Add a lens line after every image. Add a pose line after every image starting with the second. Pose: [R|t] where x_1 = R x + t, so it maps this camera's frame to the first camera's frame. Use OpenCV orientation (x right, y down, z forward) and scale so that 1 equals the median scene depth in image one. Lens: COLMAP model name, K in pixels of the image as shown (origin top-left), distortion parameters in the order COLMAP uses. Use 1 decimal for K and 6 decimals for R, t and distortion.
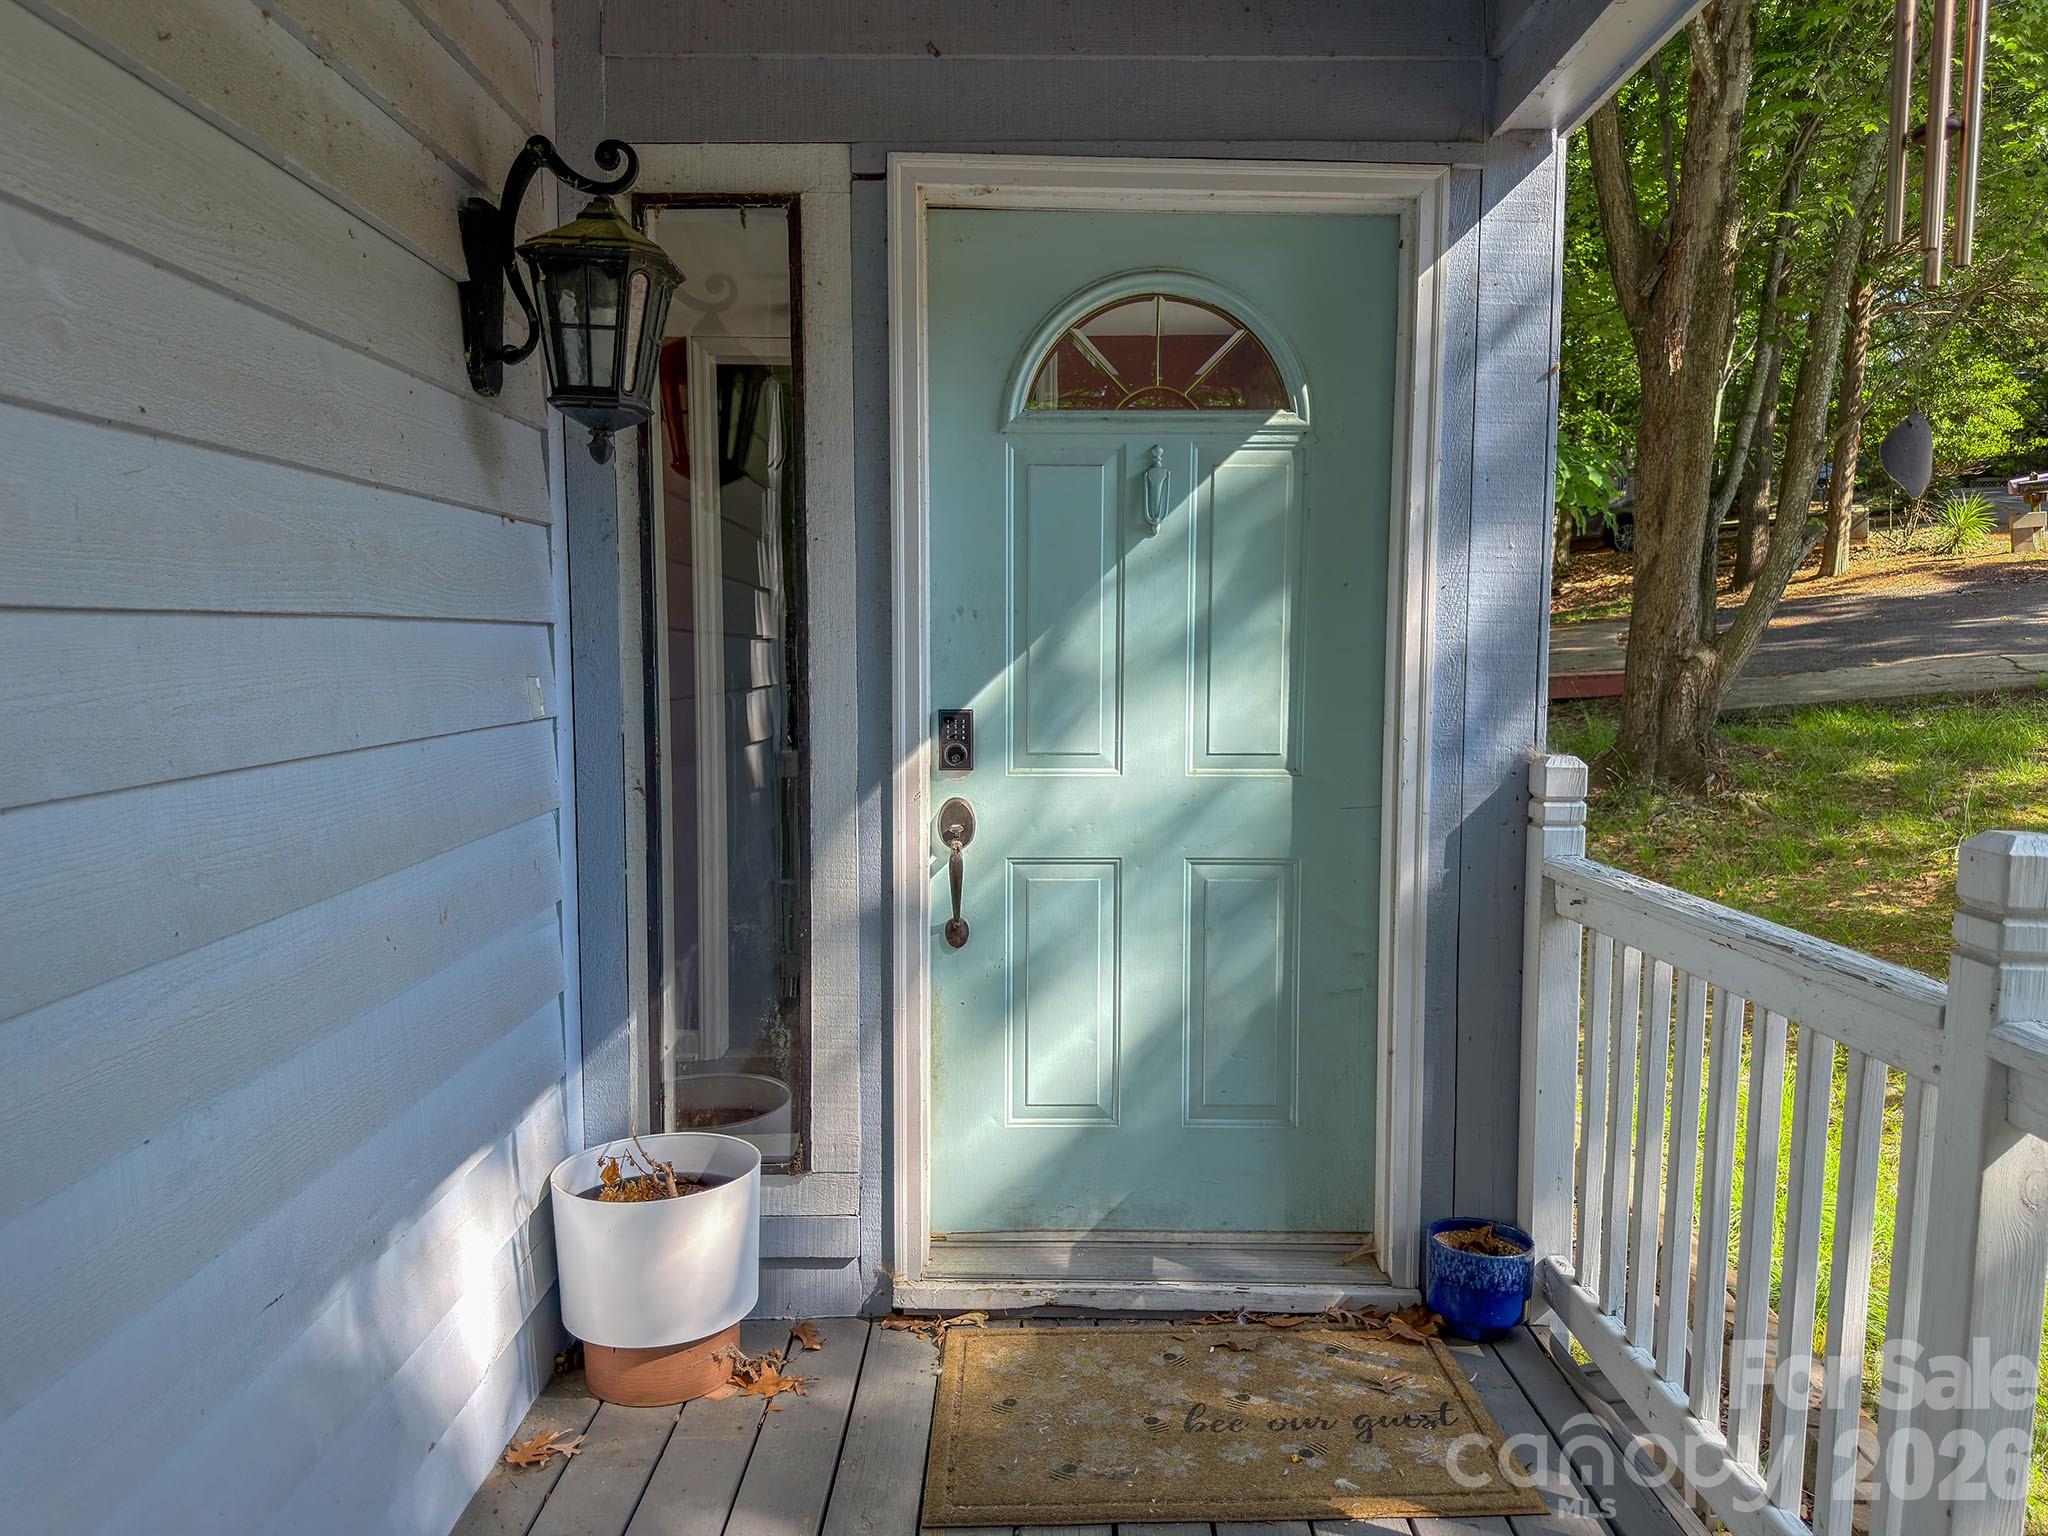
lens RADIAL K [[1442.3, 0, 1024.0], [0, 1442.3, 768.0], [0, 0, 1]] dist [0.002524, 0.000310]
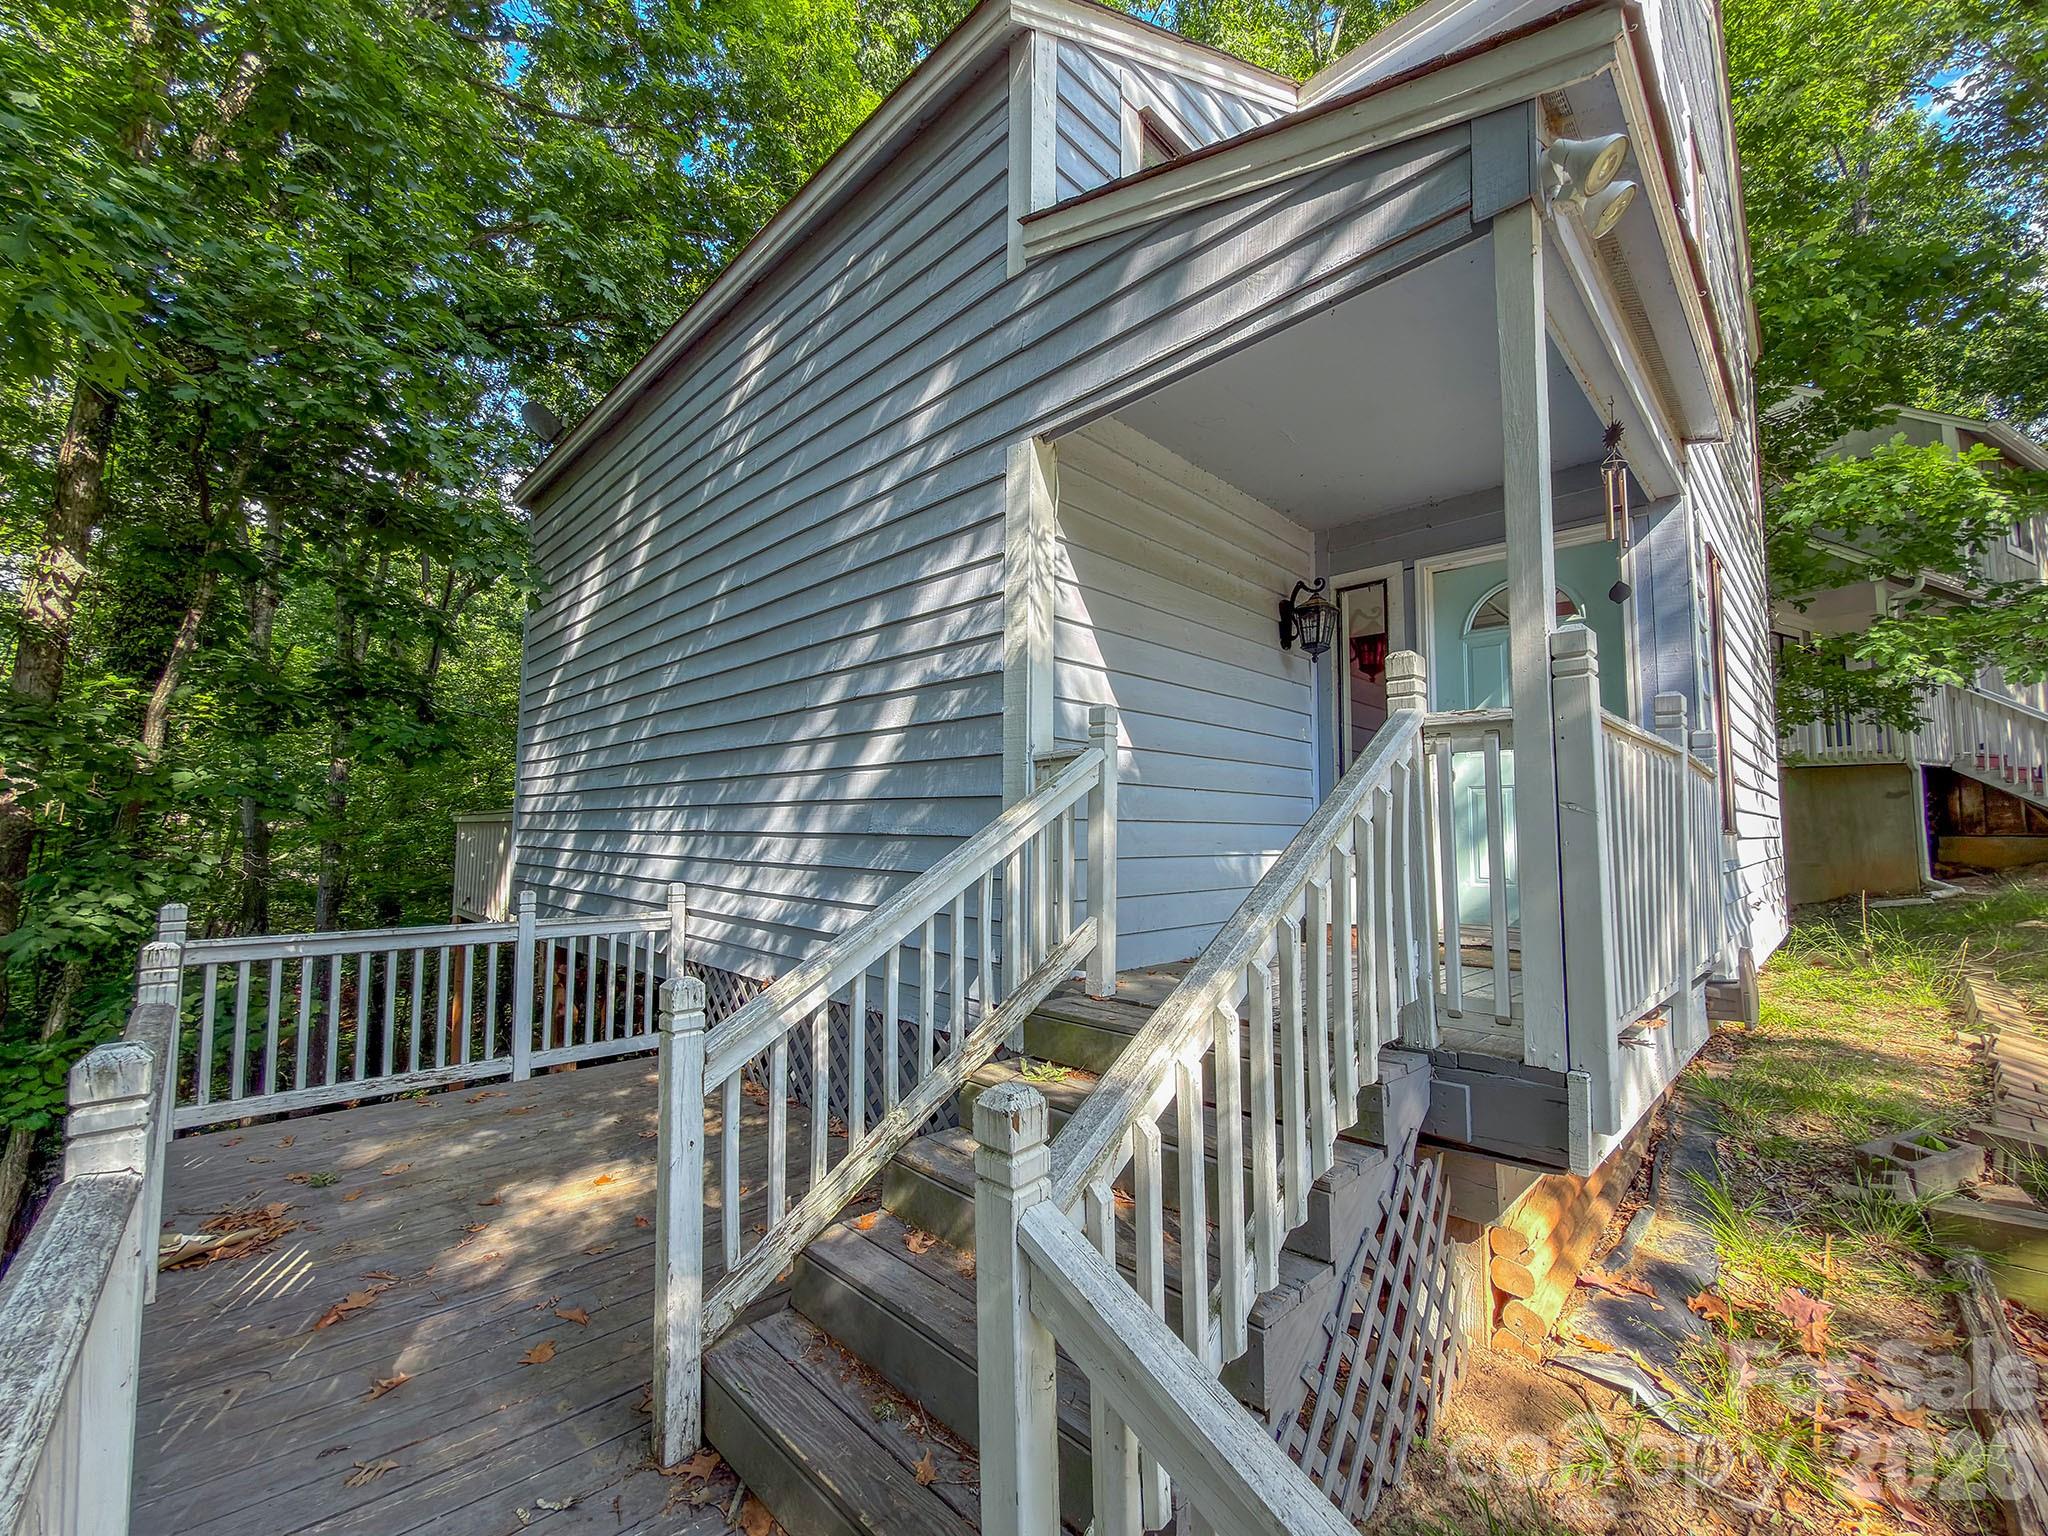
lens RADIAL K [[828.9, 0, 1023.7], [0, 828.9, 769.9], [0, 0, 1]] dist [0.000020, -0.000060]
pose [[0.705588, -0.049585, -0.706885, 0.585569], [-0.074695, 0.986787, -0.143777, 0.367412], [0.704674, 0.154248, 0.692562, -0.826045]]
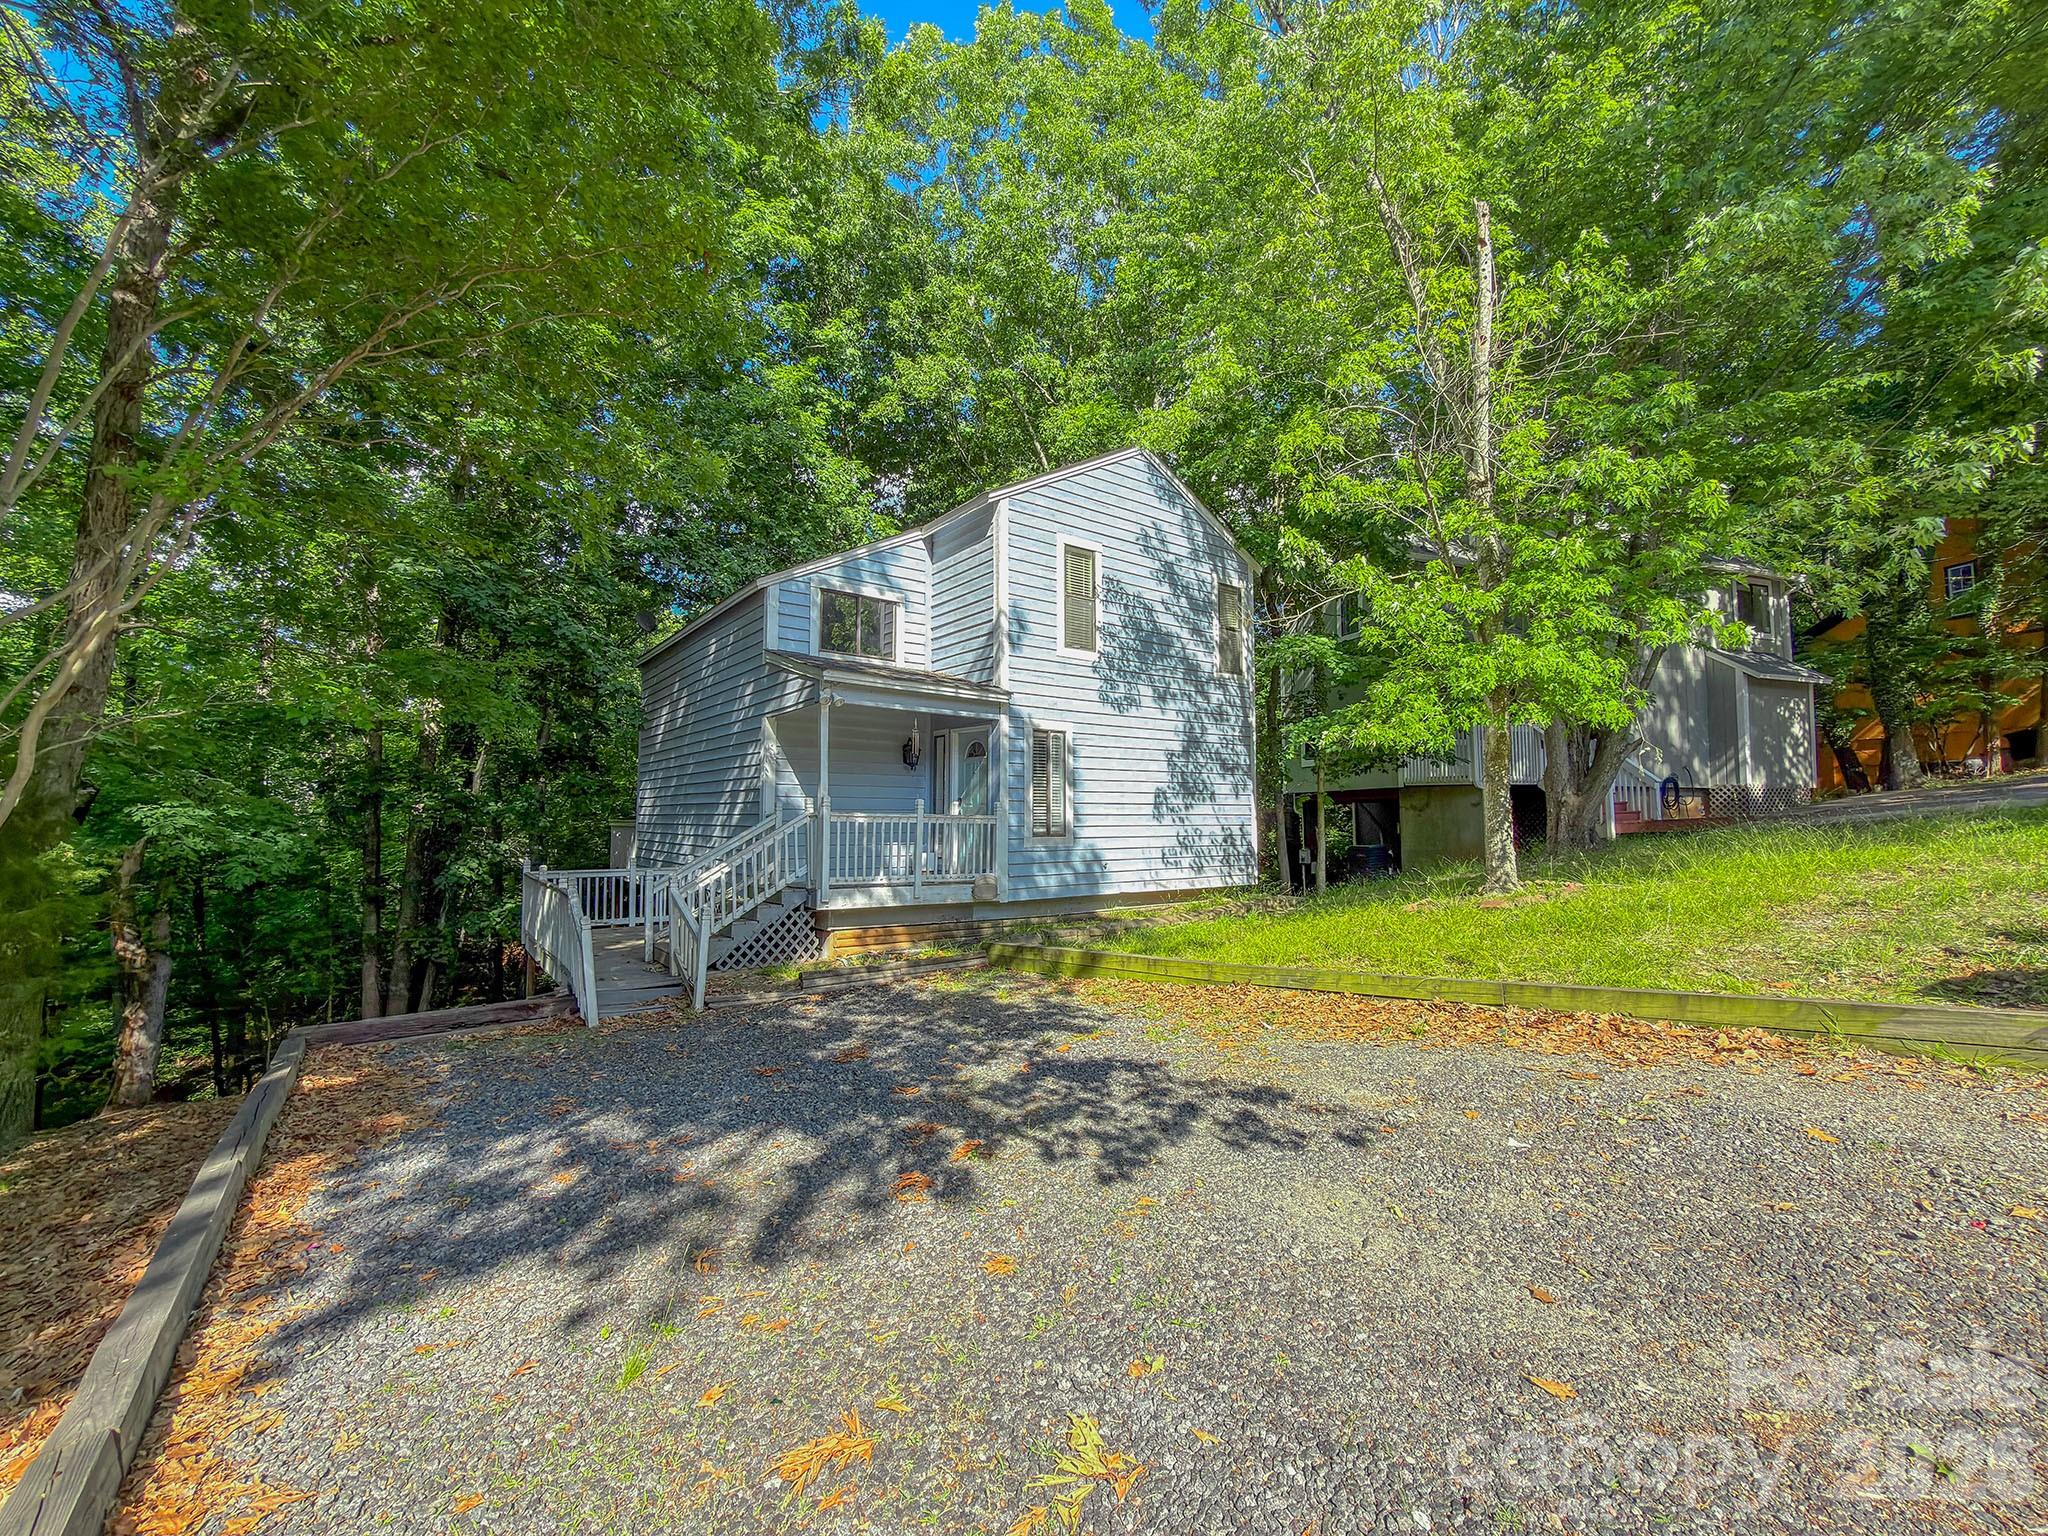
lens RADIAL K [[828.9, 0, 1023.7], [0, 828.9, 769.9], [0, 0, 1]] dist [0.000020, -0.000060]
pose [[0.595139, -0.047735, -0.802204, 4.012710], [-0.077433, 0.990183, -0.116367, 0.323923], [0.799883, 0.131371, 0.585601, -1.411604]]
